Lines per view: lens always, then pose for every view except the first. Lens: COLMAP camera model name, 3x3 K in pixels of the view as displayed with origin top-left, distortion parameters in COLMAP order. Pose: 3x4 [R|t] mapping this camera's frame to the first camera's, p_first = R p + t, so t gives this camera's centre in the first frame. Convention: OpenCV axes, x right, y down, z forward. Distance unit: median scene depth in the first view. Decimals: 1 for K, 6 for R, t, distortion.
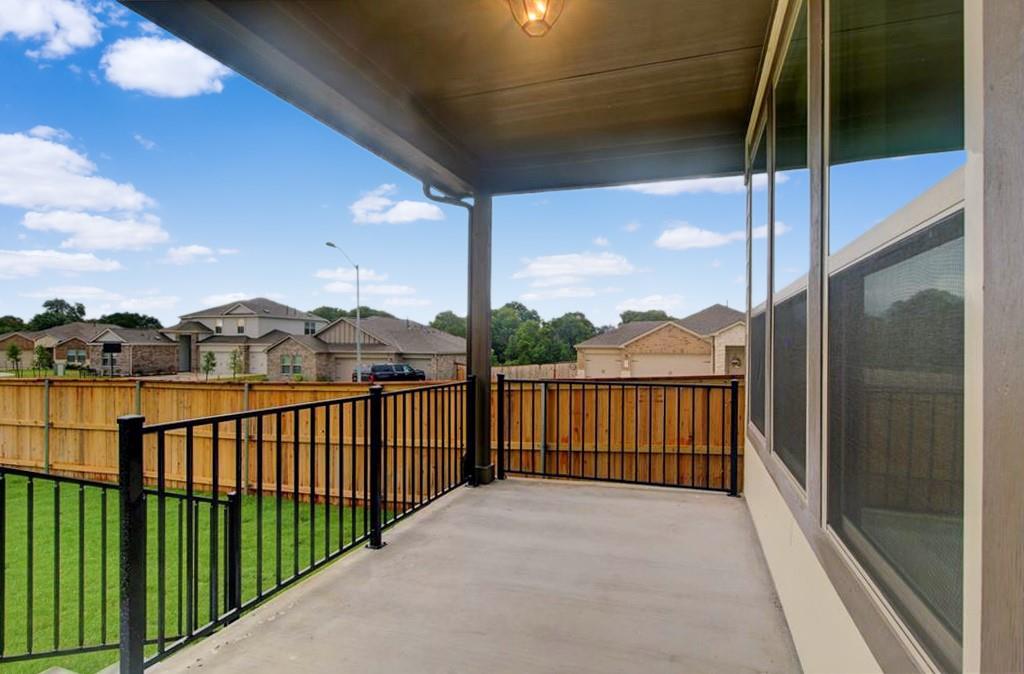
lens RADIAL K [[521.7, 0, 512.9], [0, 521.7, 343.0], [0, 0, 1]] dist [0.000235, -0.000755]
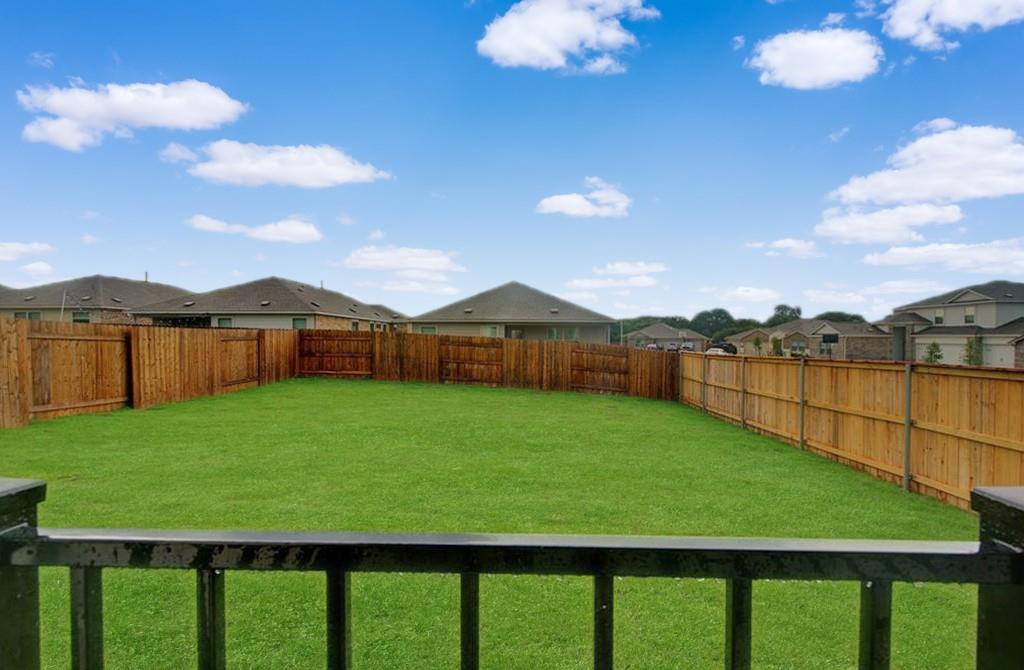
lens RADIAL K [[451.2, 0, 515.7], [0, 451.2, 343.4], [0, 0, 1]] dist [-0.000413, 0.000923]
pose [[0.314503, 0.010834, -0.949195, -0.202090], [0.001921, 0.999926, 0.012049, 0.025769], [0.949254, -0.005613, 0.314459, 0.157766]]
